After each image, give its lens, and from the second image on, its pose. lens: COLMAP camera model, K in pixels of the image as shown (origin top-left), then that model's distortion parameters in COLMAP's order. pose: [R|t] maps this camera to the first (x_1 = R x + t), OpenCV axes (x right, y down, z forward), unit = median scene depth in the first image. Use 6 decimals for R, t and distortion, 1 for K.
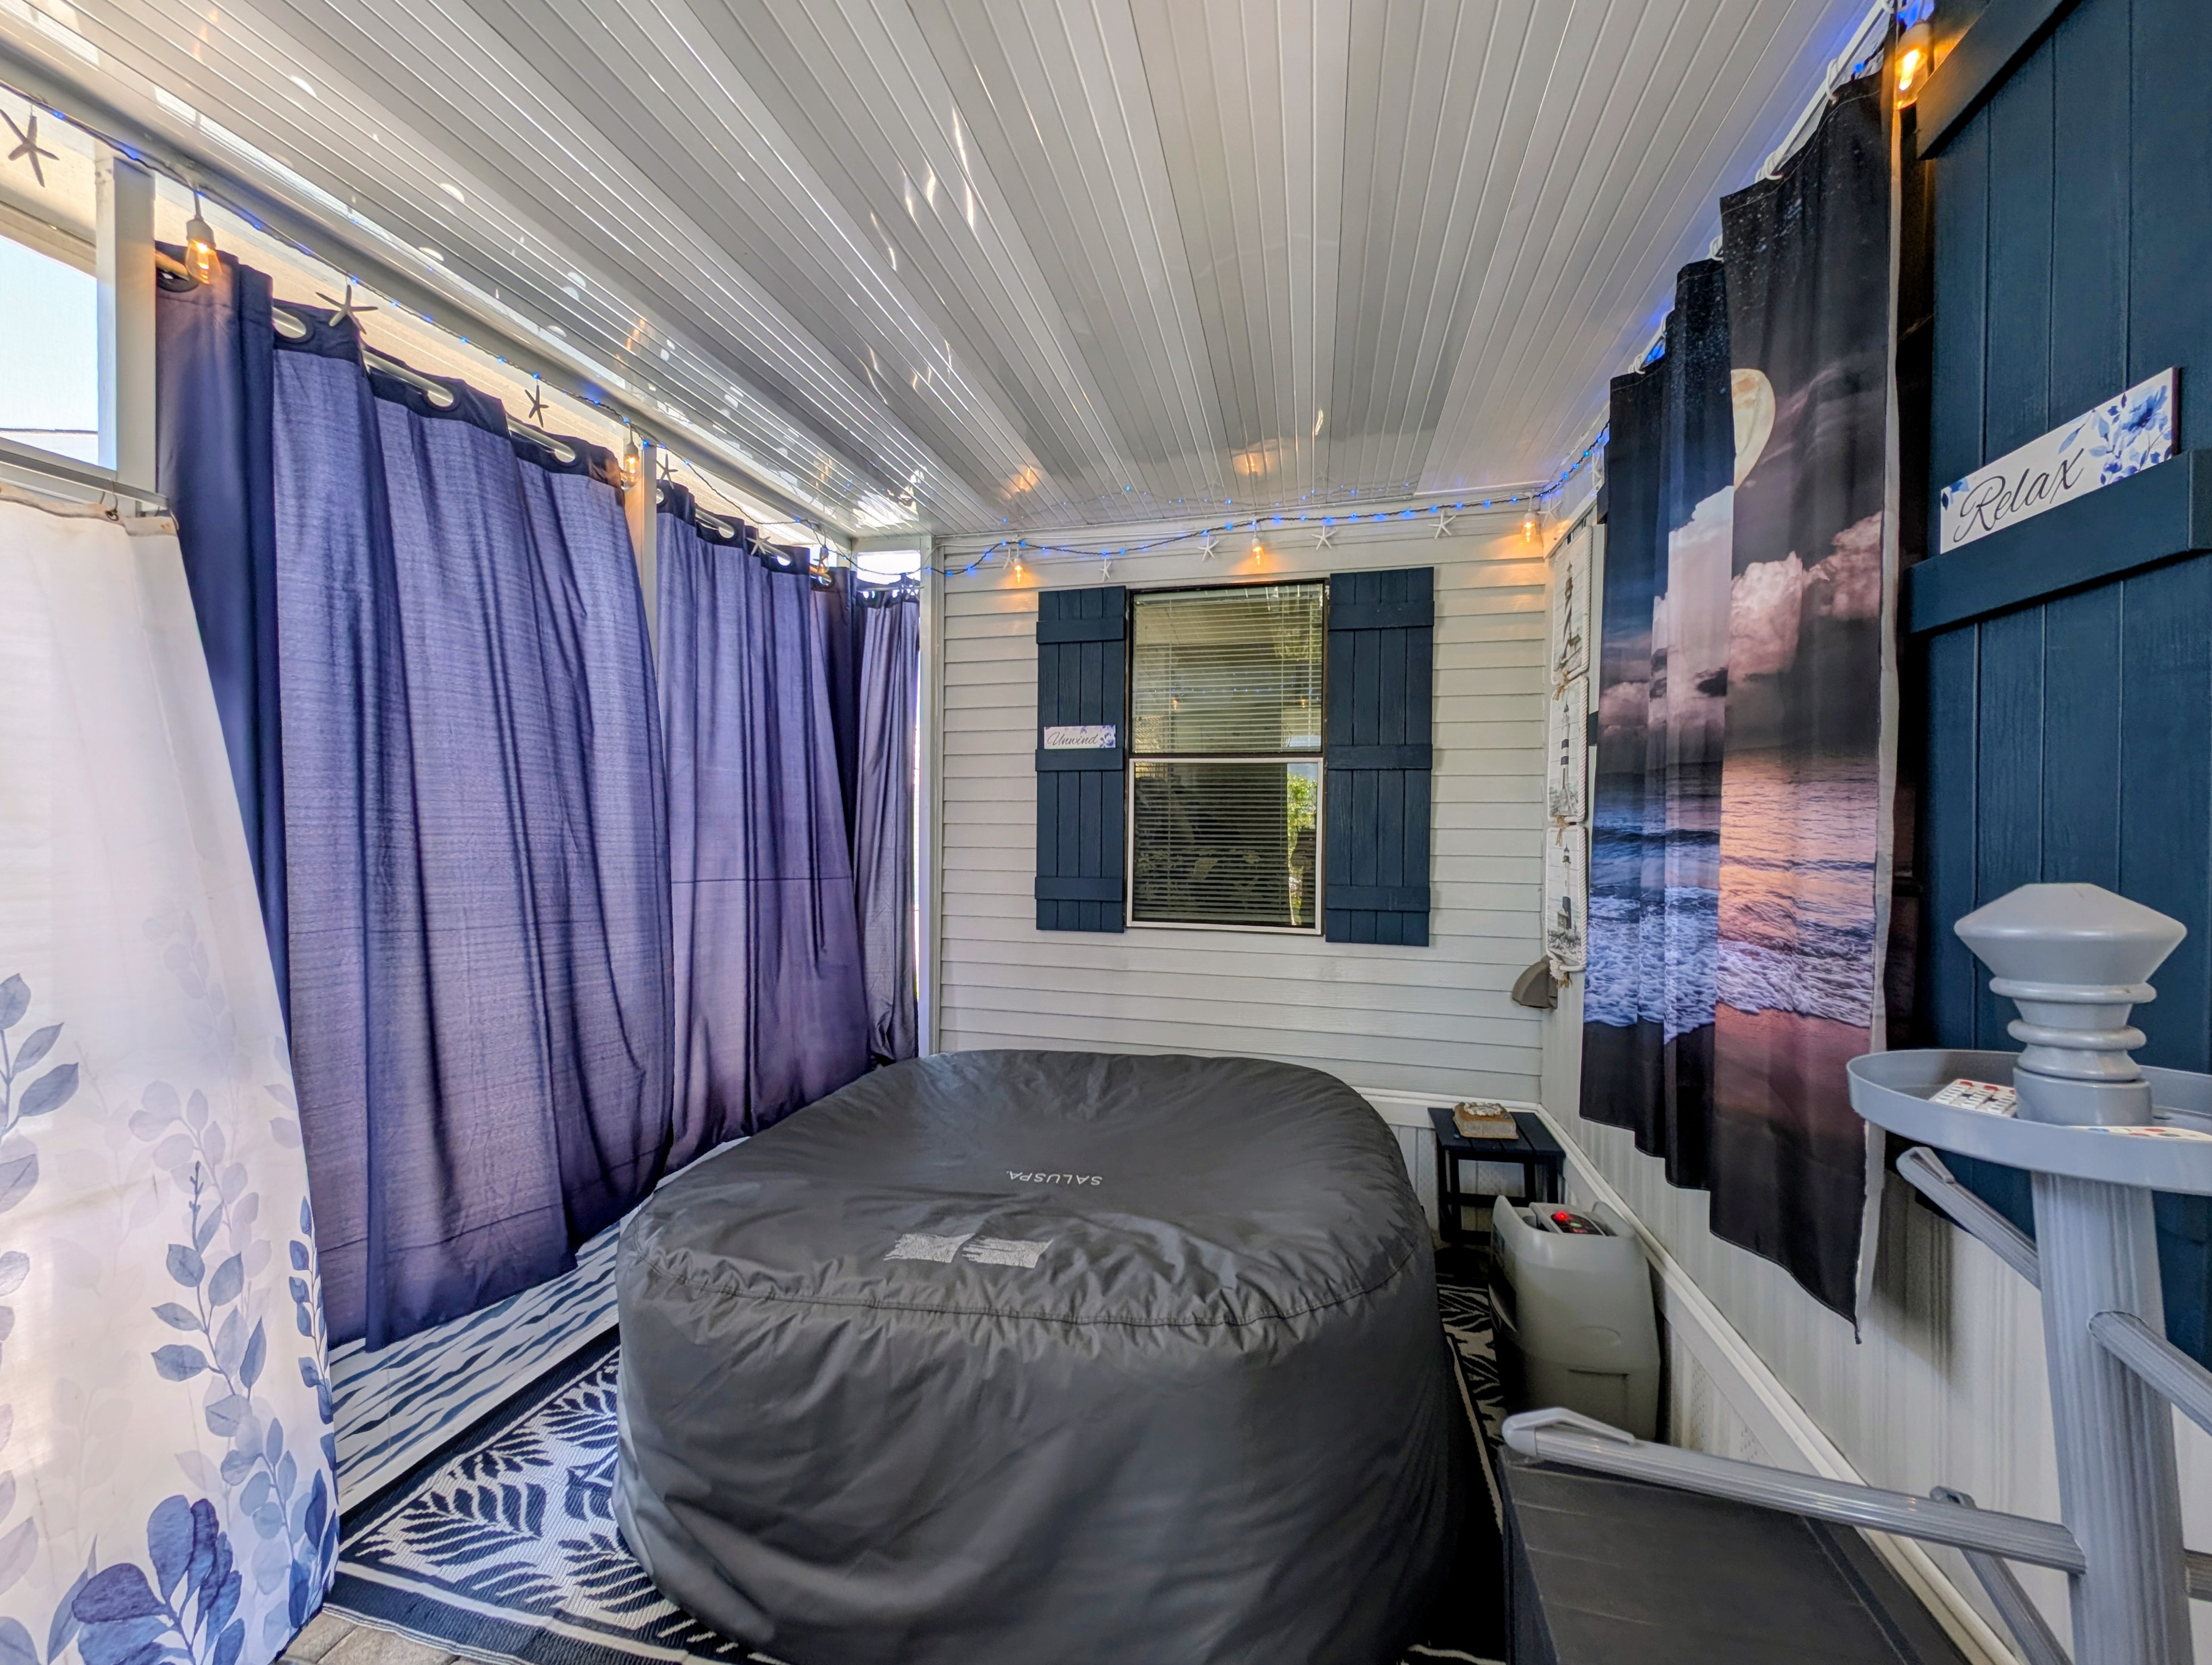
lens RADIAL K [[876.1, 0, 1099.2], [0, 876.1, 835.6], [0, 0, 1]] dist [0.028606, -0.008593]
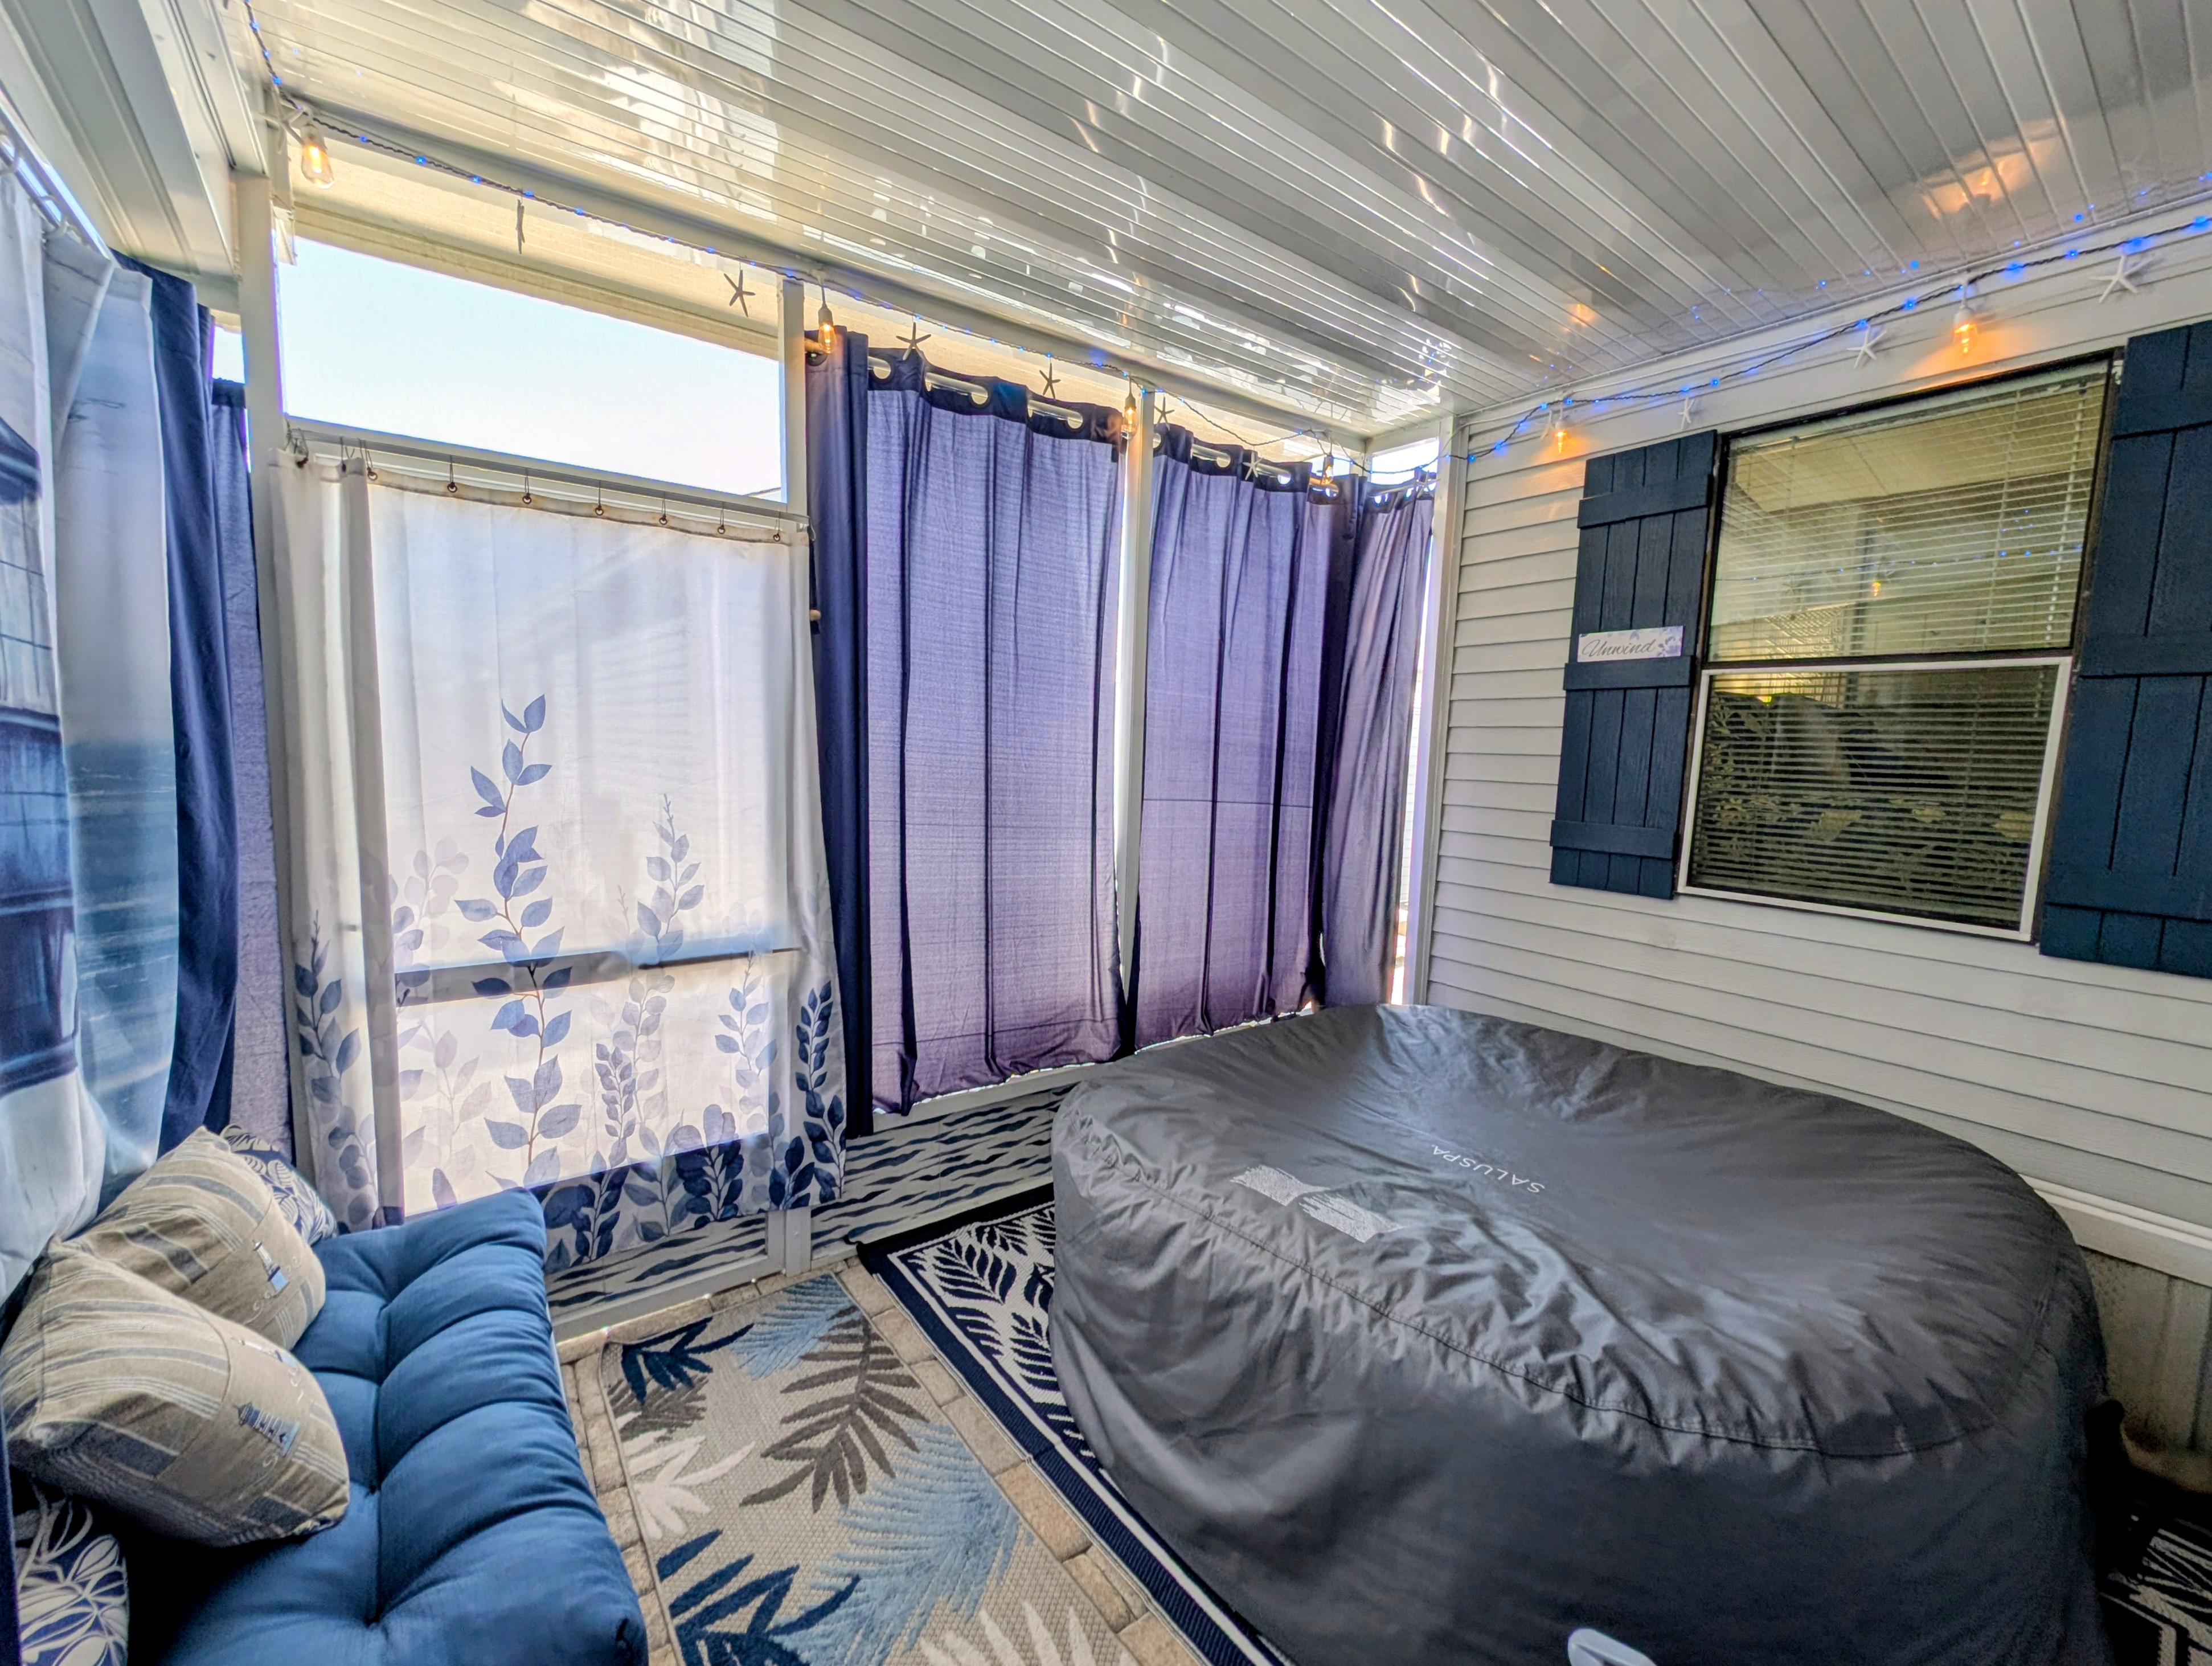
lens RADIAL K [[895.2, 0, 1043.9], [0, 895.2, 835.8], [0, 0, 1]] dist [0.053942, -0.022076]
pose [[0.769628, 0.080341, -0.633418, 0.124683], [-0.028140, 0.995356, 0.092057, -0.003784], [0.637872, -0.053025, 0.768315, 0.045862]]
